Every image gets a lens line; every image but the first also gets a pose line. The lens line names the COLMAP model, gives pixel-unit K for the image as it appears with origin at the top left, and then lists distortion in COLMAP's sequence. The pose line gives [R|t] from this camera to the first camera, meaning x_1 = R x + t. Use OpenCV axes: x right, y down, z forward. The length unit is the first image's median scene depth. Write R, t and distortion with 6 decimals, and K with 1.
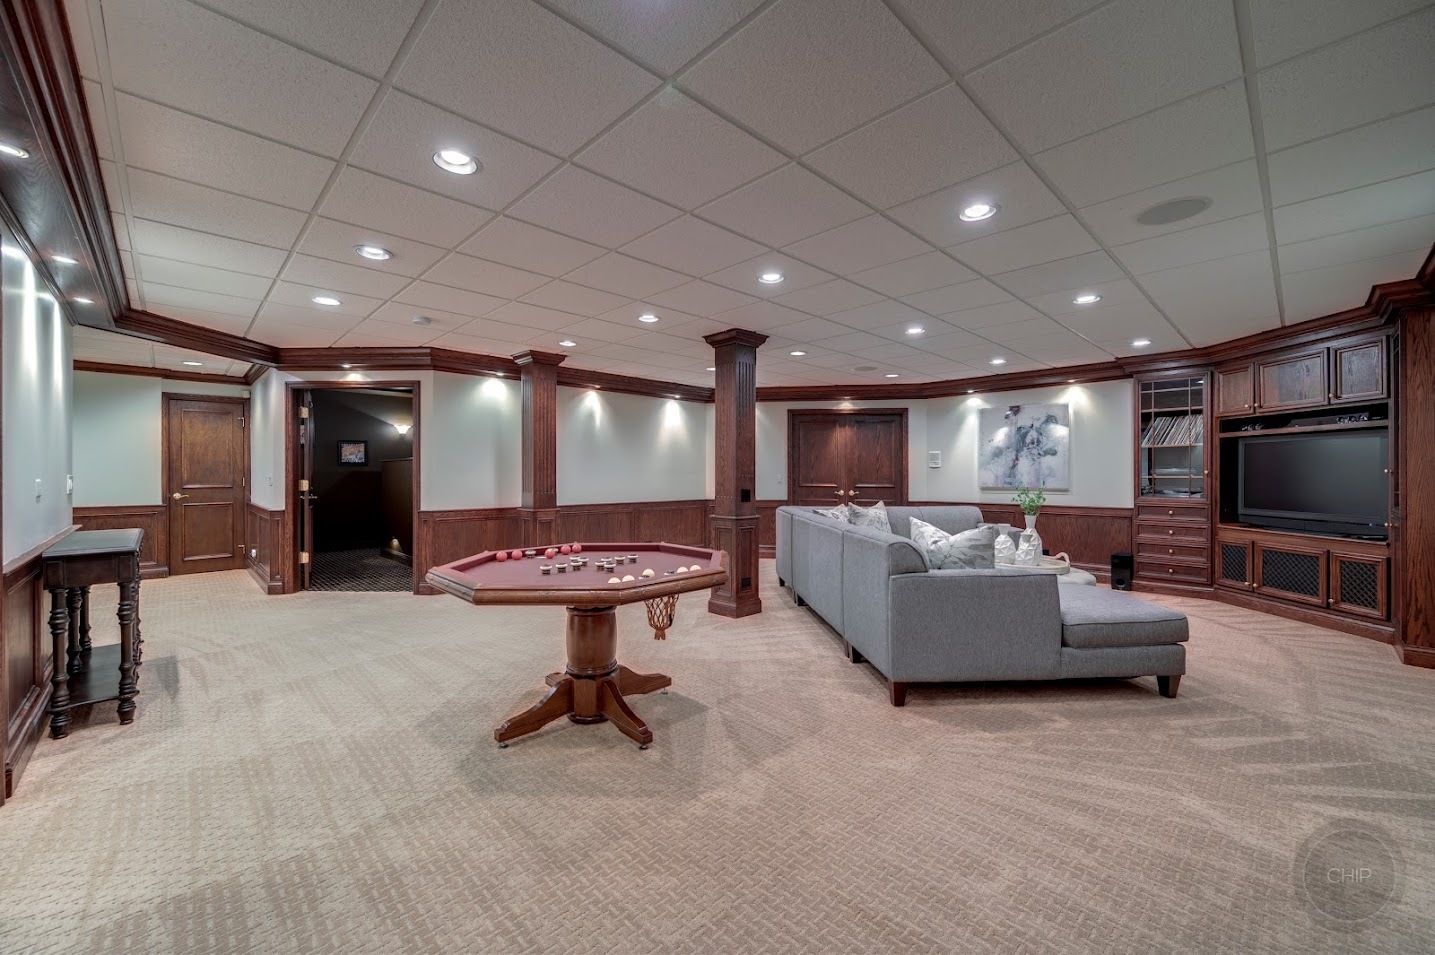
lens RADIAL K [[566.4, 0, 716.2], [0, 566.4, 469.7], [0, 0, 1]] dist [-0.002894, -0.000078]
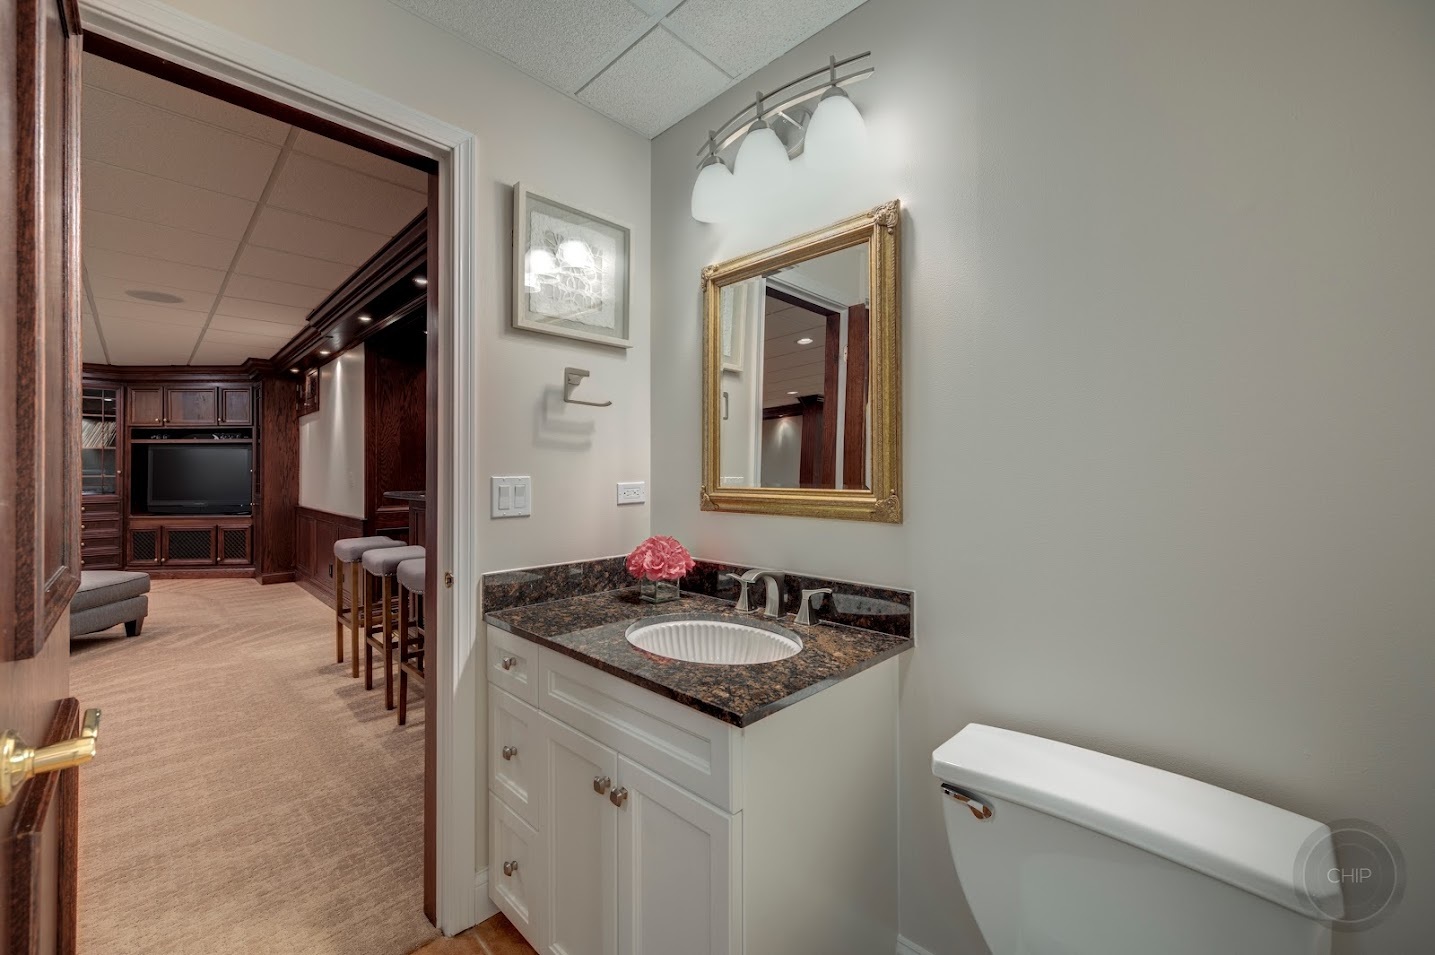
lens RADIAL K [[566.4, 0, 717.1], [0, 566.4, 470.2], [0, 0, 1]] dist [-0.002894, -0.000078]
pose [[-0.030231, 0.003389, 0.999537, -0.404858], [-0.001385, 0.999993, -0.003432, 0.003419], [-0.999542, -0.001488, -0.030226, -0.243354]]
